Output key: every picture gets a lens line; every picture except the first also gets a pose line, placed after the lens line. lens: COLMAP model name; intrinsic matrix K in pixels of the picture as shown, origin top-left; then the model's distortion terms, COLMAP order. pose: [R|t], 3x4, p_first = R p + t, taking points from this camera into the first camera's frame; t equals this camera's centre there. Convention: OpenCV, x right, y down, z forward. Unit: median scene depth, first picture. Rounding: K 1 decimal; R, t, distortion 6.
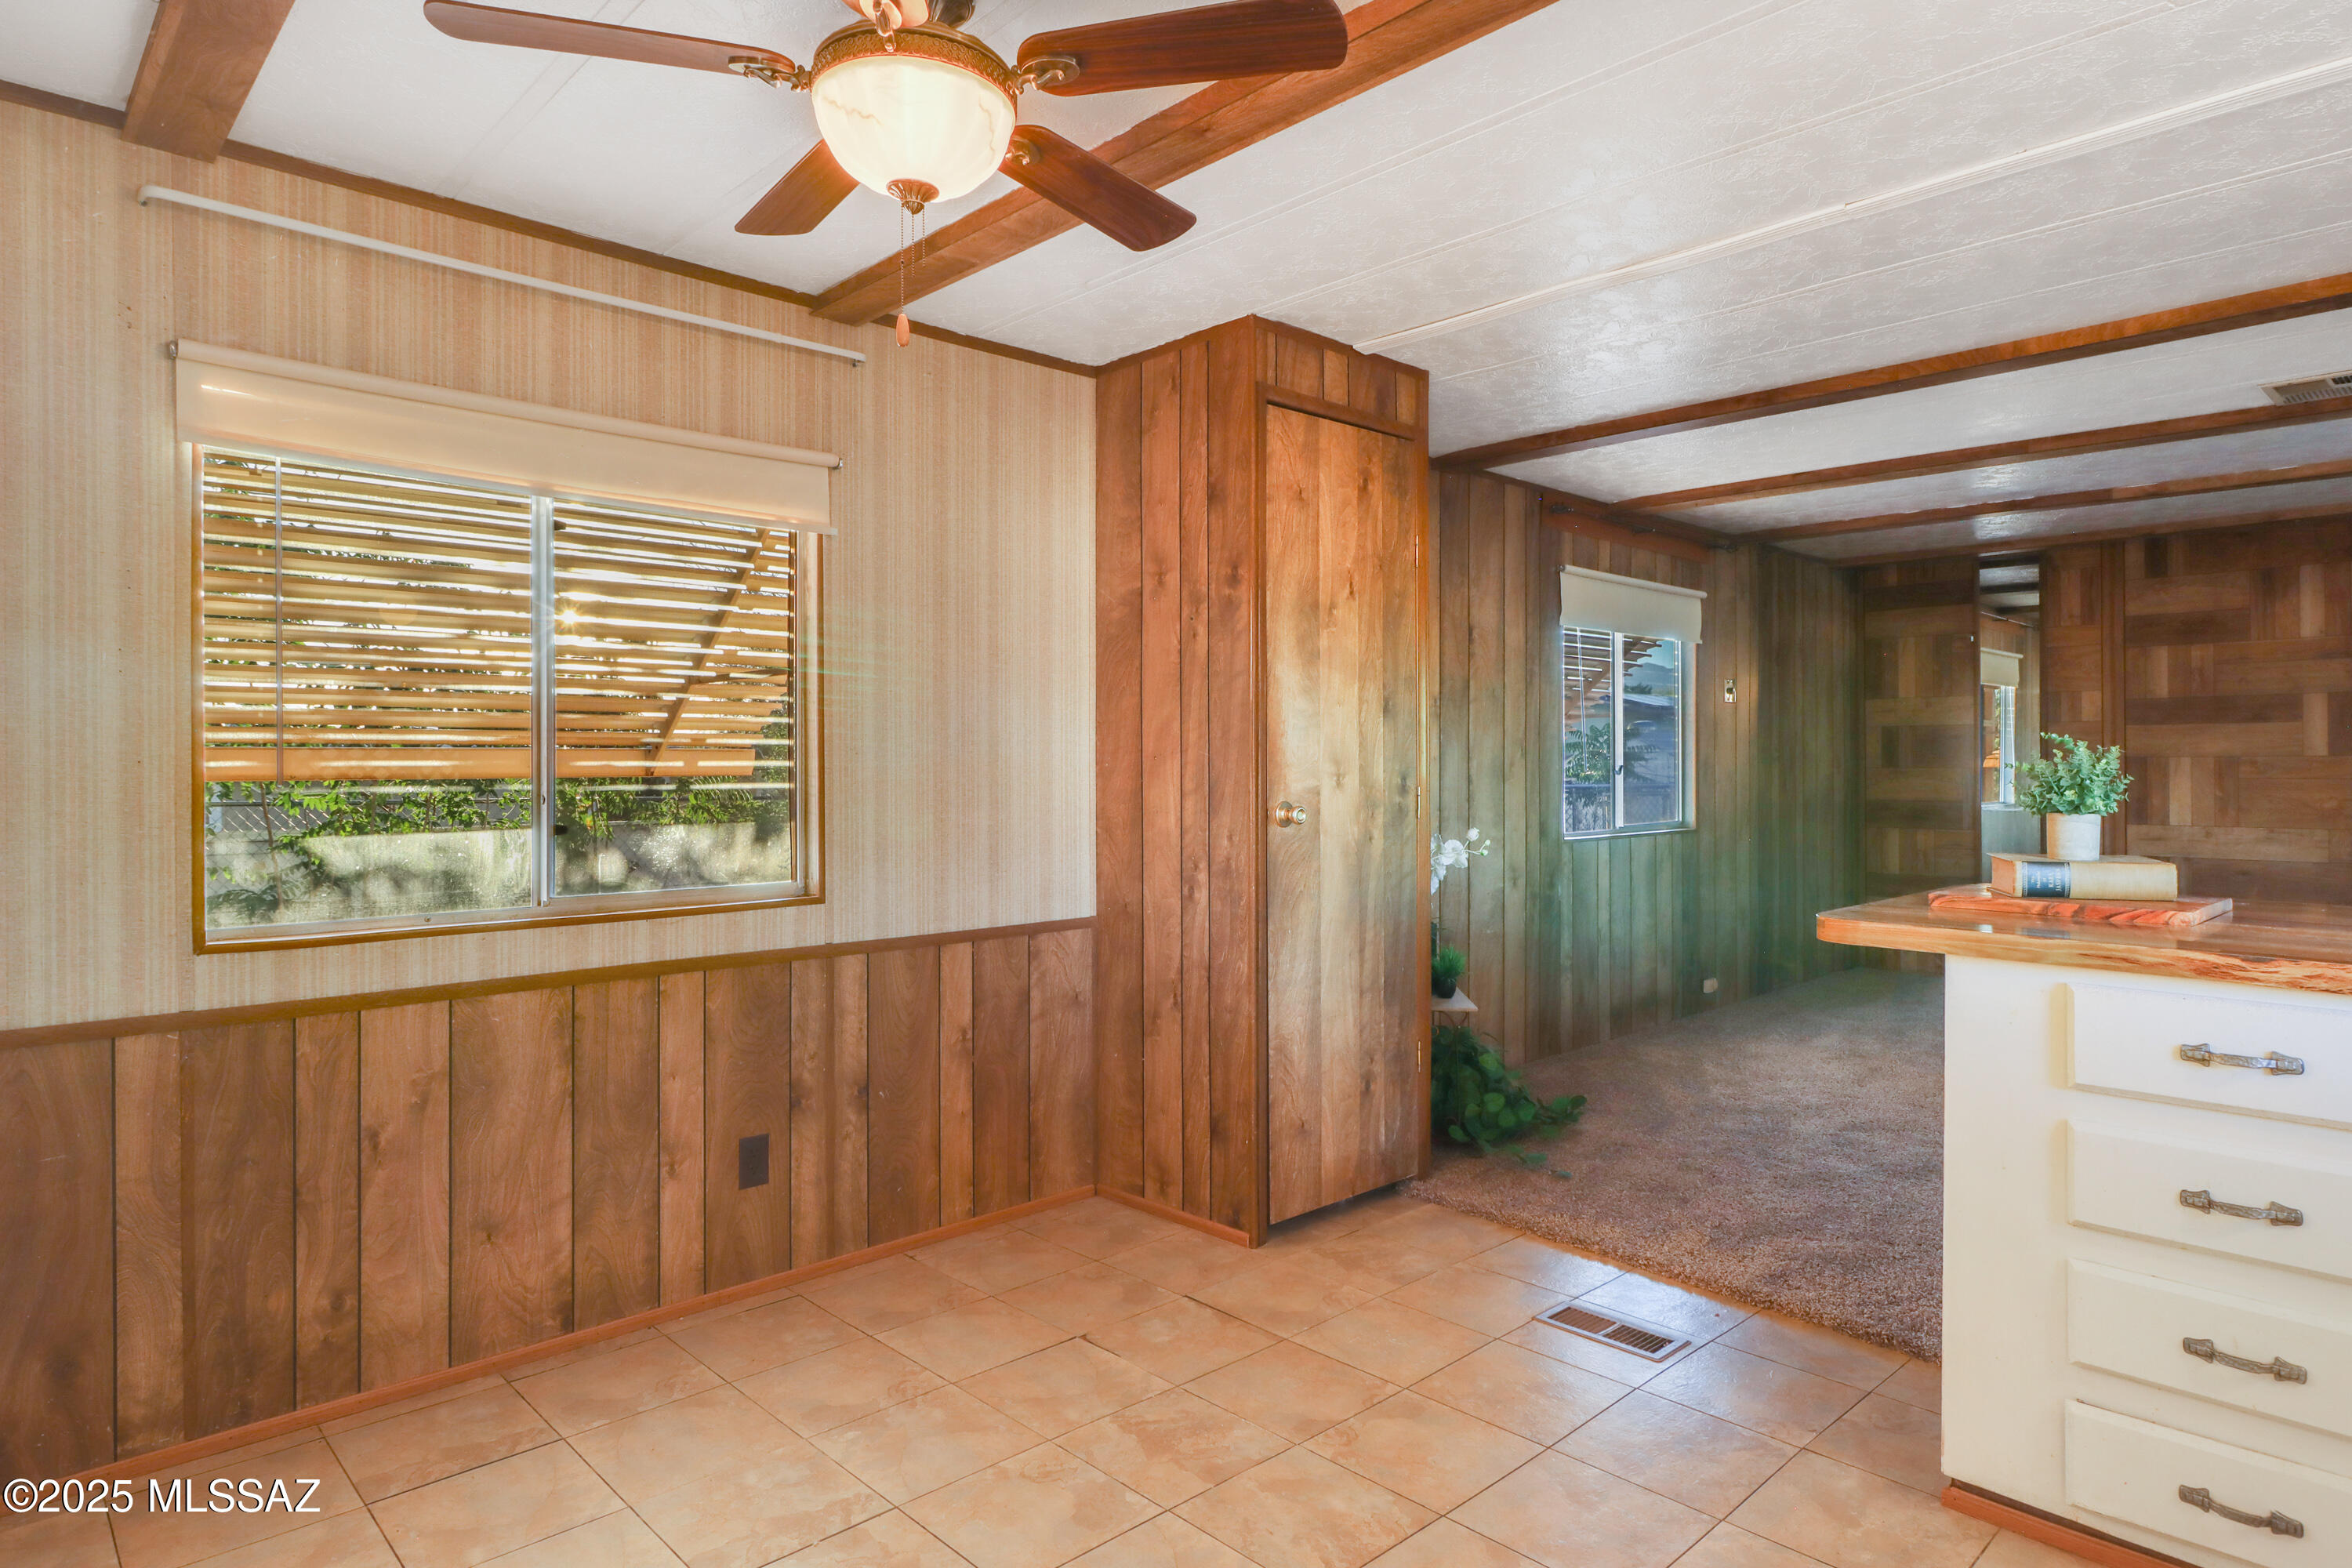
lens RADIAL K [[1307.8, 0, 1186.8], [0, 1307.8, 774.2], [0, 0, 1]] dist [-0.000867, 0.000604]
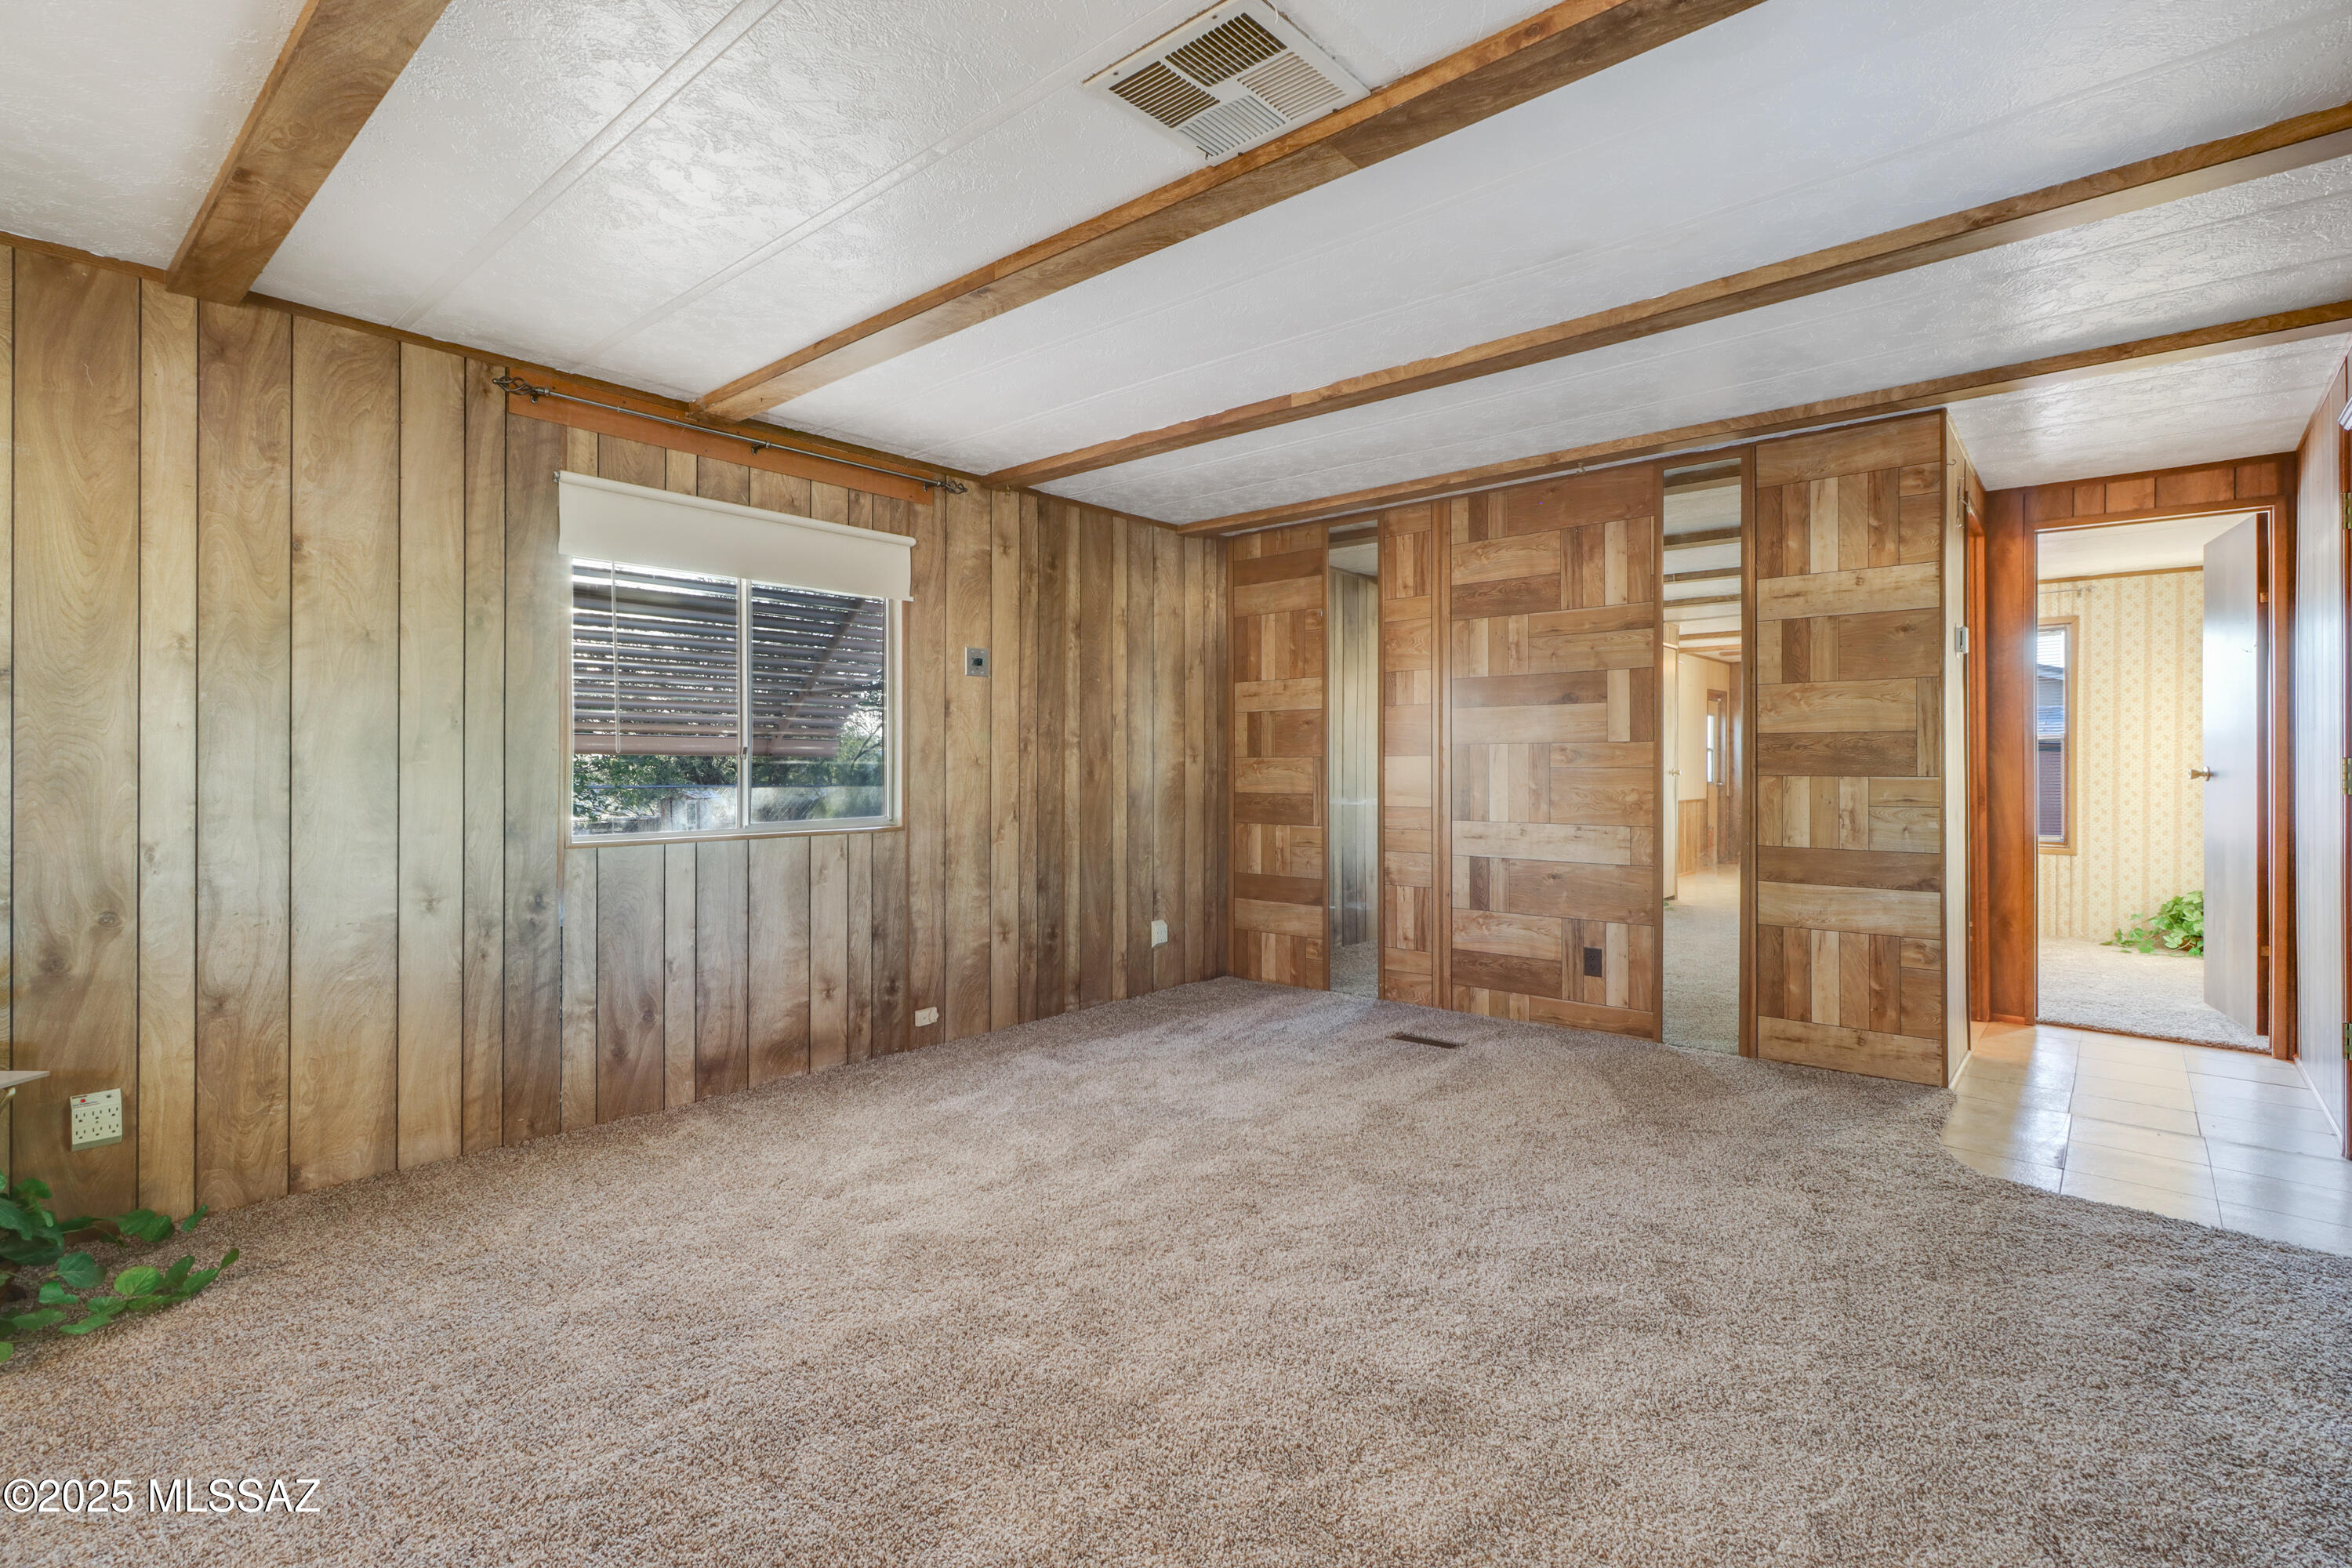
lens RADIAL K [[1091.9, 0, 1169.2], [0, 1091.9, 763.7], [0, 0, 1]] dist [0.008670, -0.000296]
pose [[0.995301, 0.004917, 0.096706, 0.468372], [-0.004021, 0.999947, -0.009455, 0.008091], [-0.096748, 0.009021, 0.995268, 0.289936]]
